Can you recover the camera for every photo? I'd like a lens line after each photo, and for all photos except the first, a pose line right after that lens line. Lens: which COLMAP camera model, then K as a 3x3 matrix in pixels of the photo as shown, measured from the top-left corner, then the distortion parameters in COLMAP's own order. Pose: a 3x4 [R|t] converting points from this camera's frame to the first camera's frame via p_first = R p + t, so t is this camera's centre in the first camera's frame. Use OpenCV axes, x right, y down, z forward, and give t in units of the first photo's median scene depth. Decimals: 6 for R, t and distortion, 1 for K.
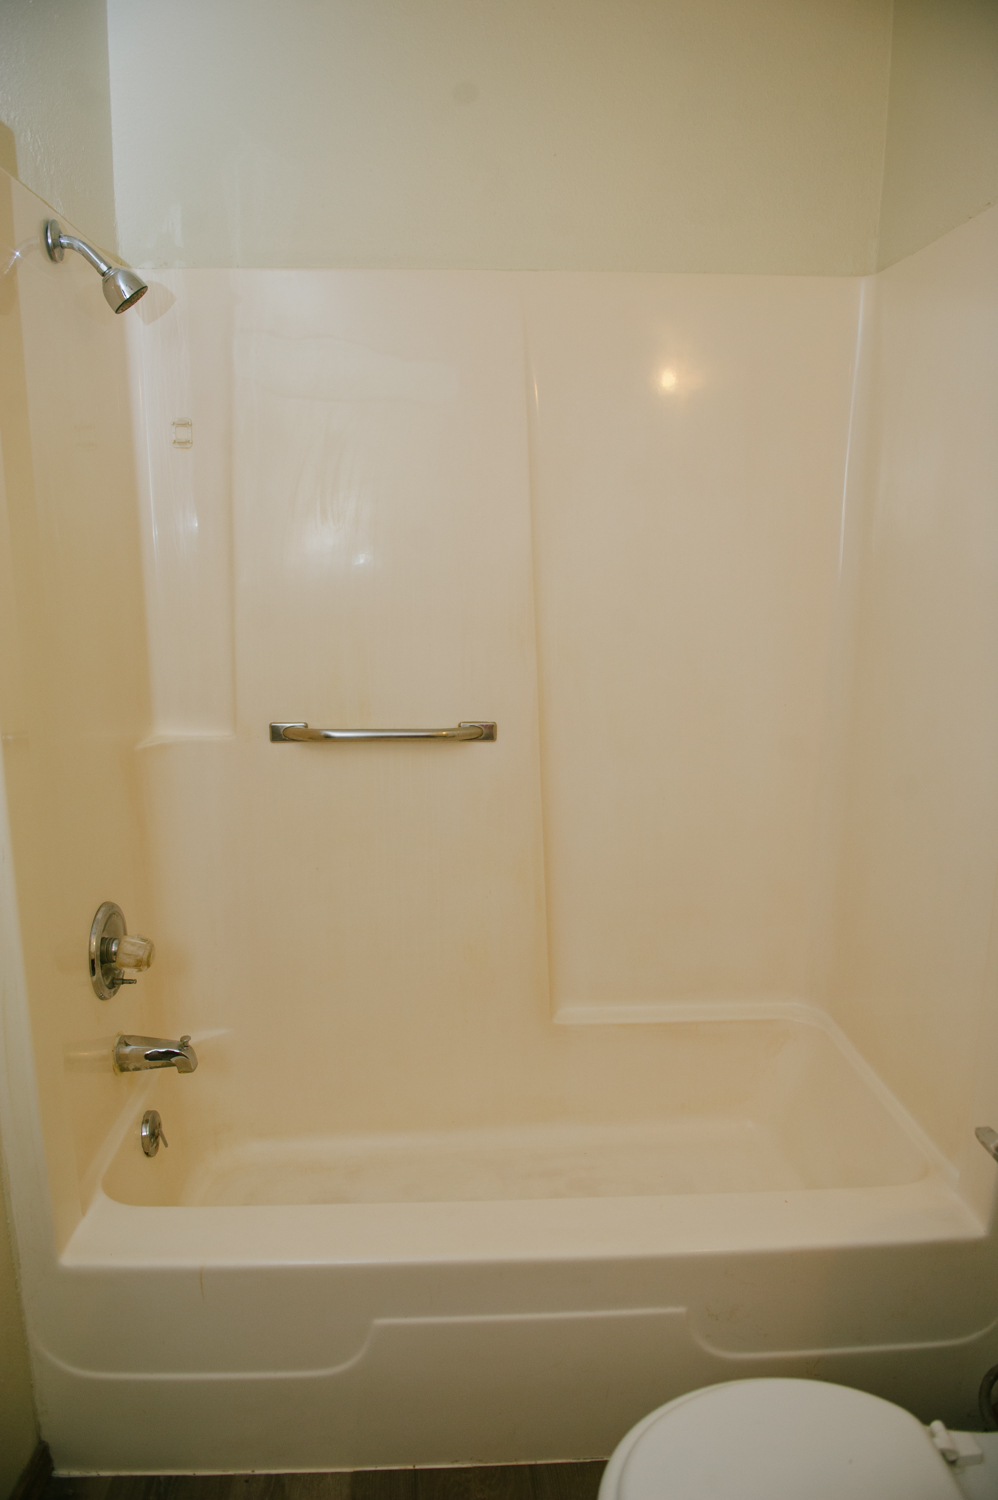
lens RADIAL K [[1017.0, 0, 499.0], [0, 1017.0, 750.0], [0, 0, 1]] dist [-0.053323, -0.000356]
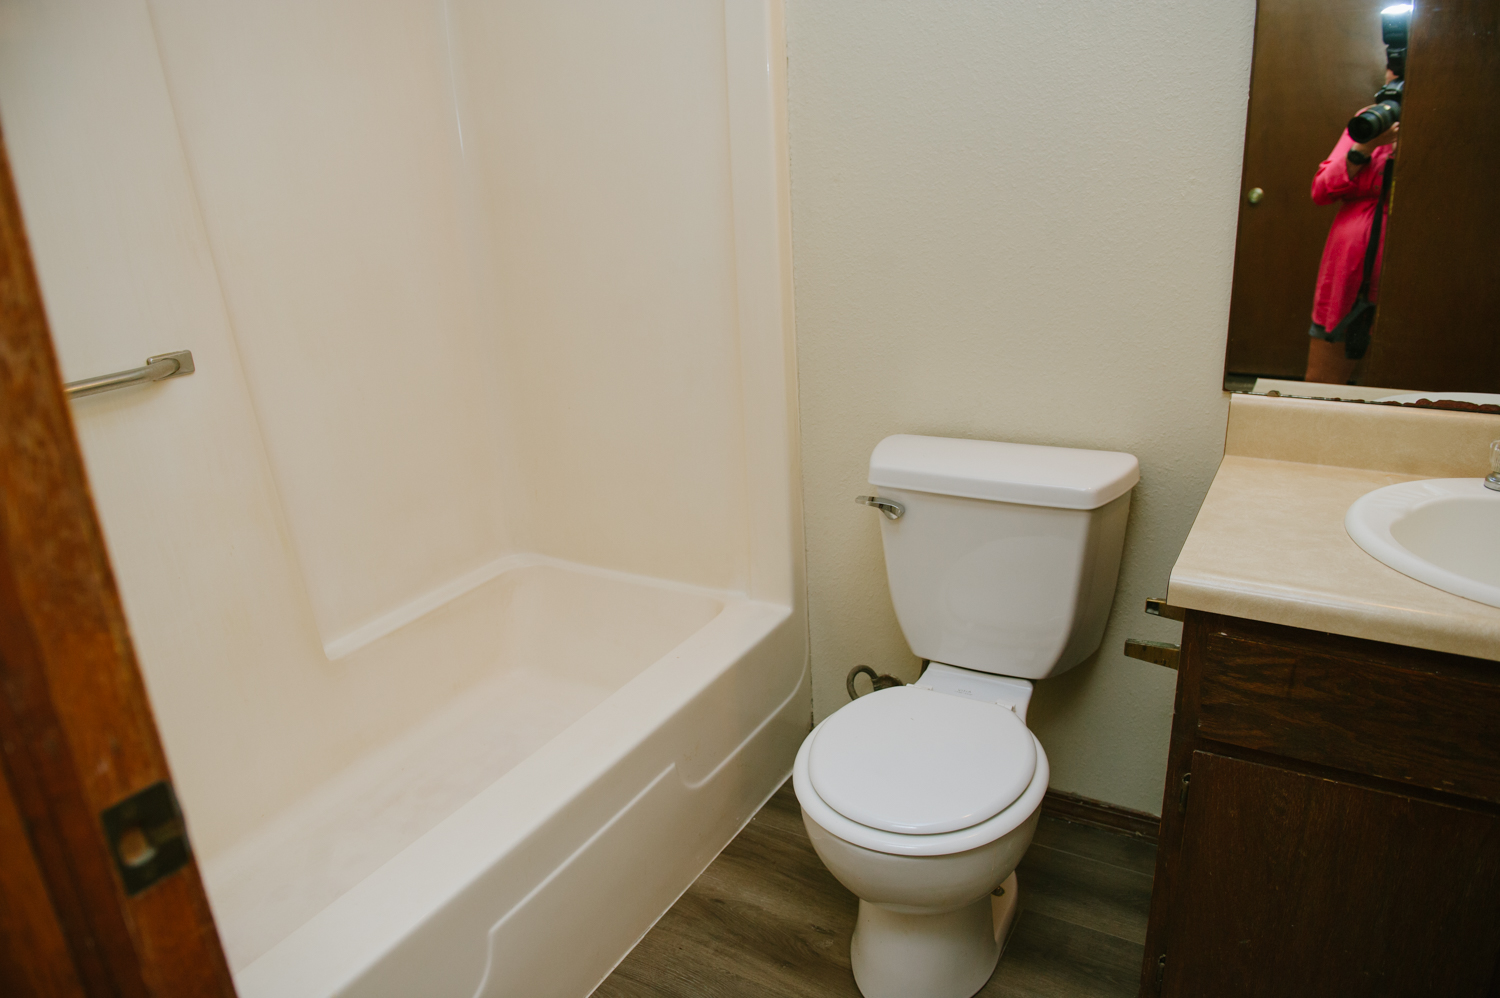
lens RADIAL K [[1017.0, 0, 750.0], [0, 1017.0, 499.0], [0, 0, 1]] dist [-0.053323, -0.000356]
pose [[0.544674, -0.298024, 0.783908, -0.437045], [0.218414, 0.952881, 0.210506, 0.017891], [-0.809707, 0.056560, 0.584102, 0.145134]]
